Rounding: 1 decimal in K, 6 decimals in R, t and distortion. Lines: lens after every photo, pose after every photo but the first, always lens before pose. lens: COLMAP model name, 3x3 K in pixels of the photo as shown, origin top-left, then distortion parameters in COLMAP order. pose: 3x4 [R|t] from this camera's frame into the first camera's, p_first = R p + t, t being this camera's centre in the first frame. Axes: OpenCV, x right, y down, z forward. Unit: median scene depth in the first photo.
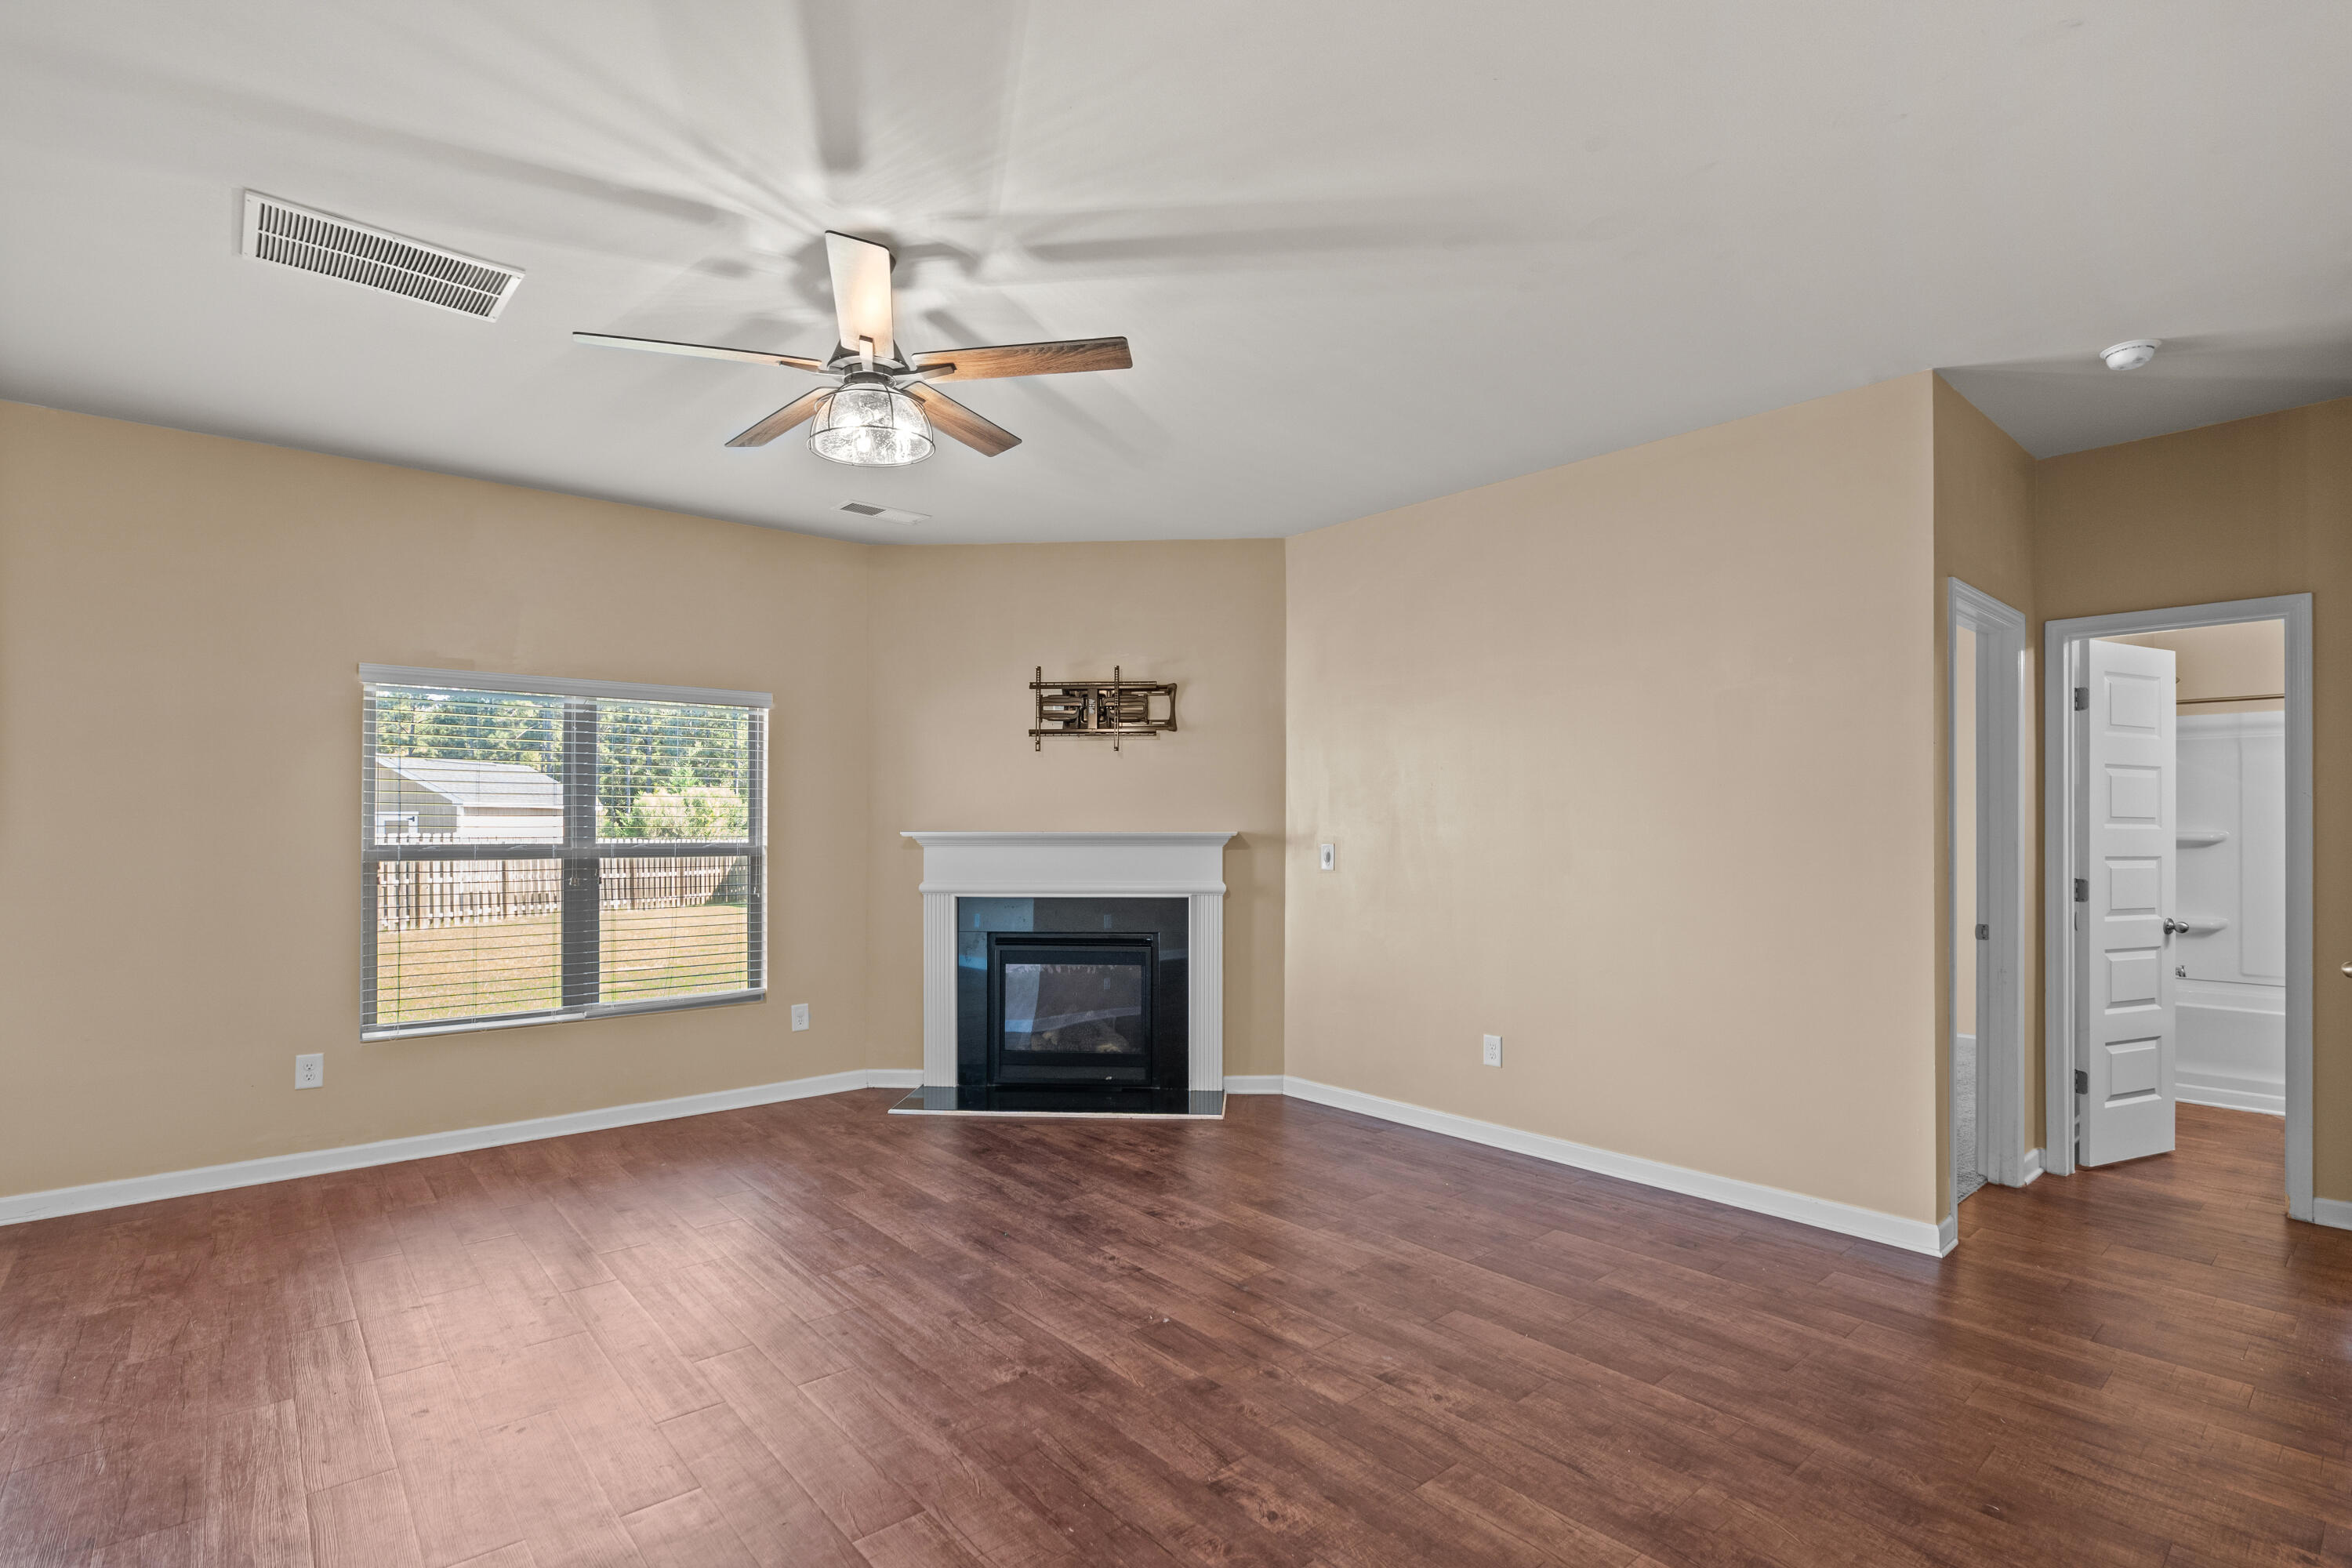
lens RADIAL K [[1116.3, 0, 1180.9], [0, 1116.3, 816.8], [0, 0, 1]] dist [-0.013495, 0.003309]
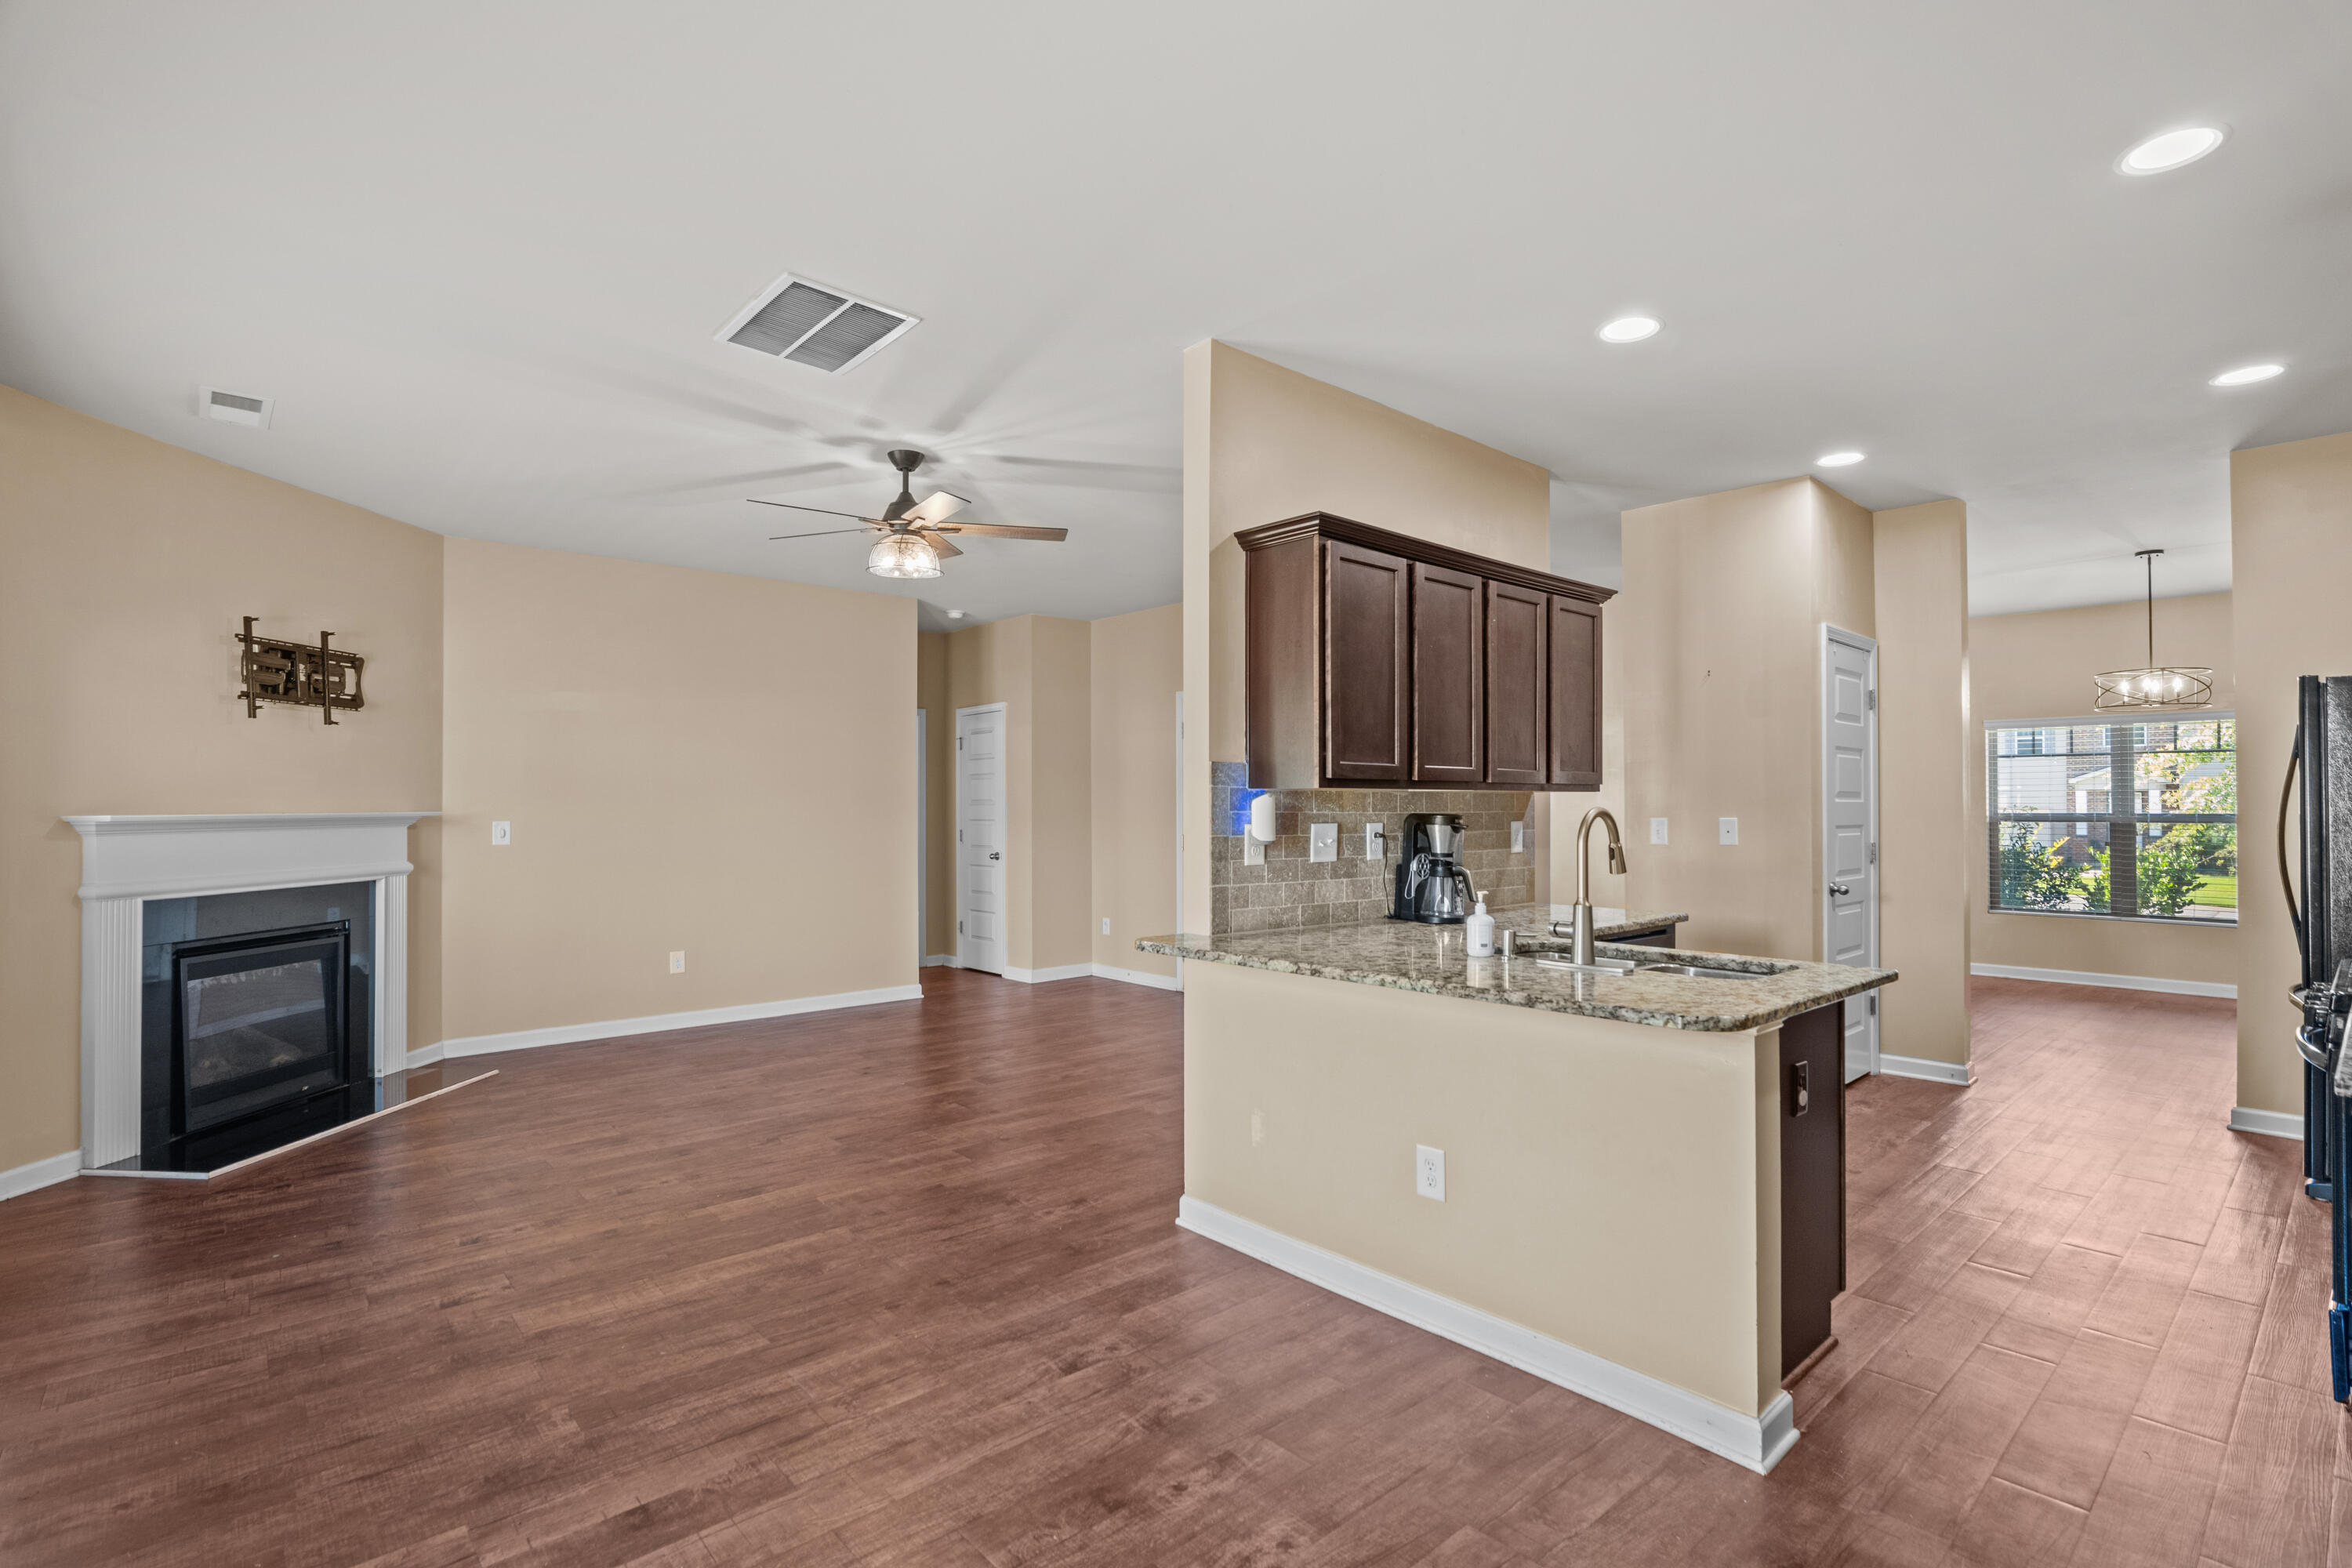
lens RADIAL K [[1116.3, 0, 1166.5], [0, 1116.3, 791.5], [0, 0, 1]] dist [-0.013495, 0.003309]
pose [[-0.008248, 0.014713, 0.999858, -1.253575], [-0.005716, 0.999875, -0.014761, 0.006857], [-0.999950, -0.005837, -0.008163, 0.414616]]
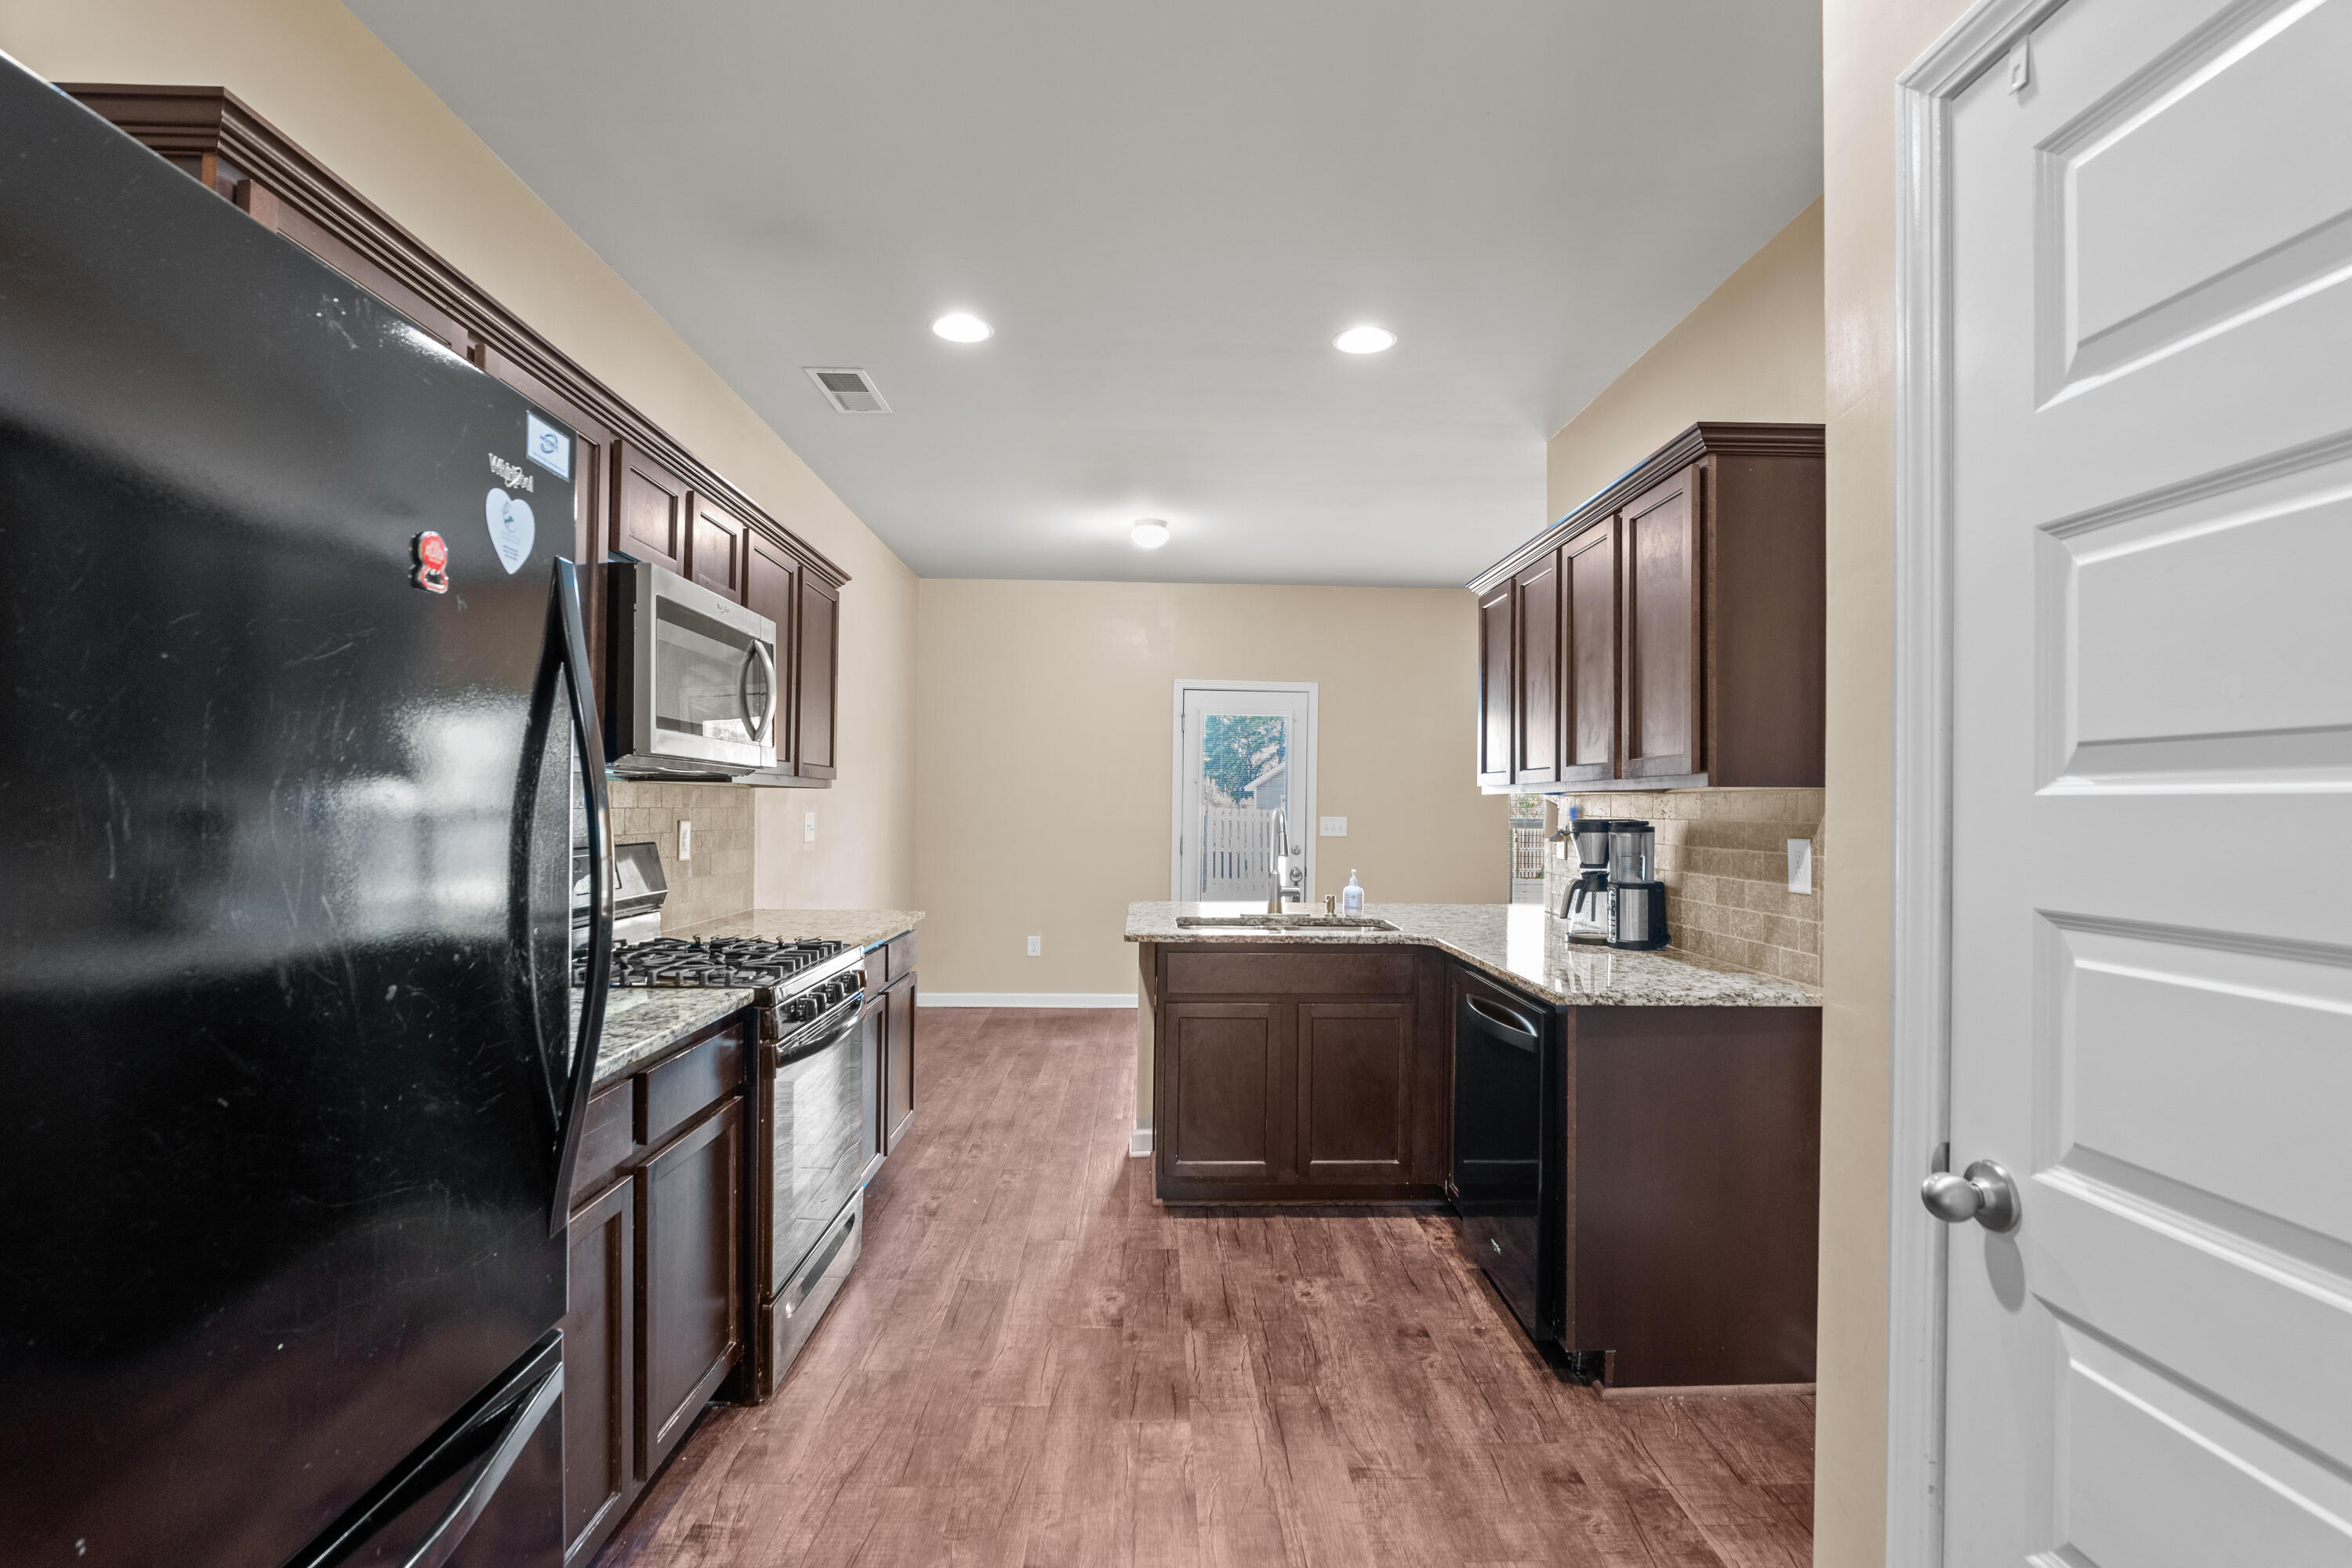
lens RADIAL K [[1116.3, 0, 1176.3], [0, 1116.3, 785.9], [0, 0, 1]] dist [-0.013495, 0.003309]
pose [[0.780264, -0.001546, -0.625448, -0.075177], [-0.006156, 0.999930, -0.010151, -0.003657], [0.625420, 0.011771, 0.780200, -0.627456]]
